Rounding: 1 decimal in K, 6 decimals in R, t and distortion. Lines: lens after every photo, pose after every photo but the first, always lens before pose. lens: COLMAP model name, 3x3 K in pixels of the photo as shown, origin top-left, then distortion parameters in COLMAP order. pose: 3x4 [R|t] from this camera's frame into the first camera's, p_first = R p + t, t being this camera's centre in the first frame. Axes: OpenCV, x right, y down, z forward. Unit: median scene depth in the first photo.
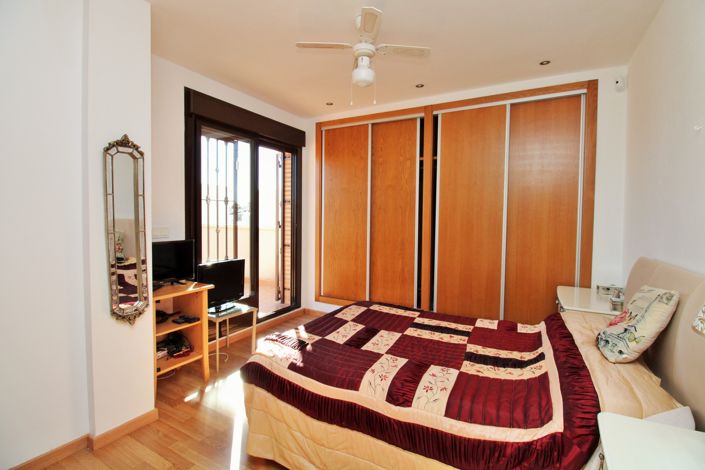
lens RADIAL K [[331.0, 0, 354.9], [0, 331.0, 230.8], [0, 0, 1]] dist [0.013303, -0.017046]
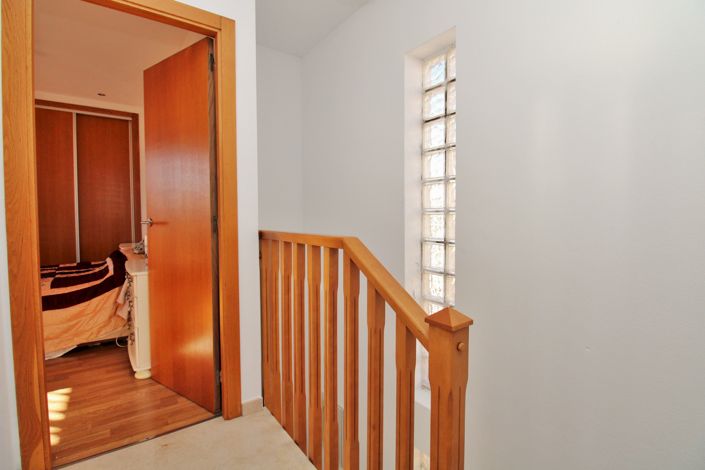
lens RADIAL K [[331.0, 0, 354.9], [0, 331.0, 230.8], [0, 0, 1]] dist [0.013303, -0.017046]
pose [[0.424051, -0.044834, 0.904528, -0.315454], [0.038559, 0.998762, 0.031427, 0.105832], [-0.904817, 0.021551, 0.425255, -0.641834]]
